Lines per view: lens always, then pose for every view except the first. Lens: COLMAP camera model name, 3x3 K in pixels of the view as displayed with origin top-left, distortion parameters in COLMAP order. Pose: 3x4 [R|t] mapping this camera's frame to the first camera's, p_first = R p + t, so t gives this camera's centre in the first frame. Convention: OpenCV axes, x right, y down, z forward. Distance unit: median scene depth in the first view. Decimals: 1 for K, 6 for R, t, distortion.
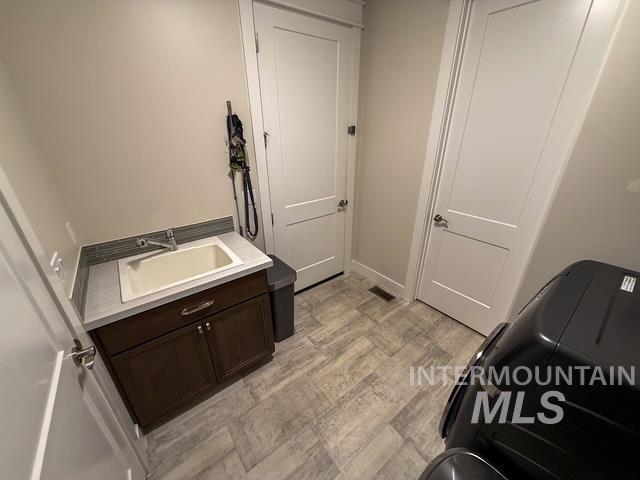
lens RADIAL K [[255.0, 0, 321.3], [0, 255.0, 240.0], [0, 0, 1]] dist [-0.001694, 0.000034]
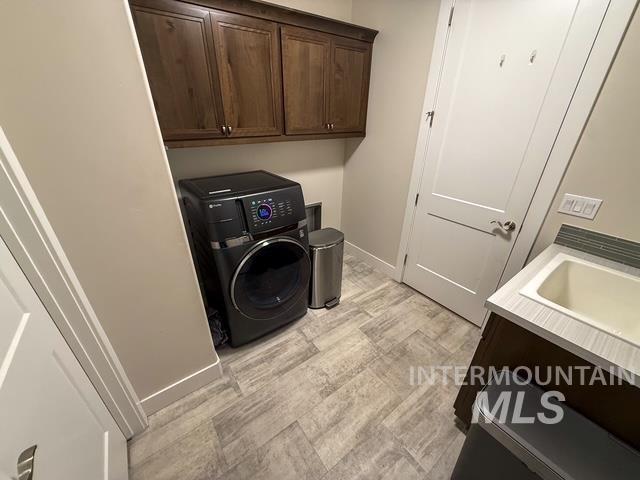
lens RADIAL K [[255.0, 0, 321.9], [0, 255.0, 241.1], [0, 0, 1]] dist [-0.001694, 0.000034]
pose [[-0.999806, -0.002792, 0.019500, 0.203410], [0.013321, 0.633440, 0.773677, -0.491394], [-0.014513, 0.773787, -0.633280, 1.175751]]
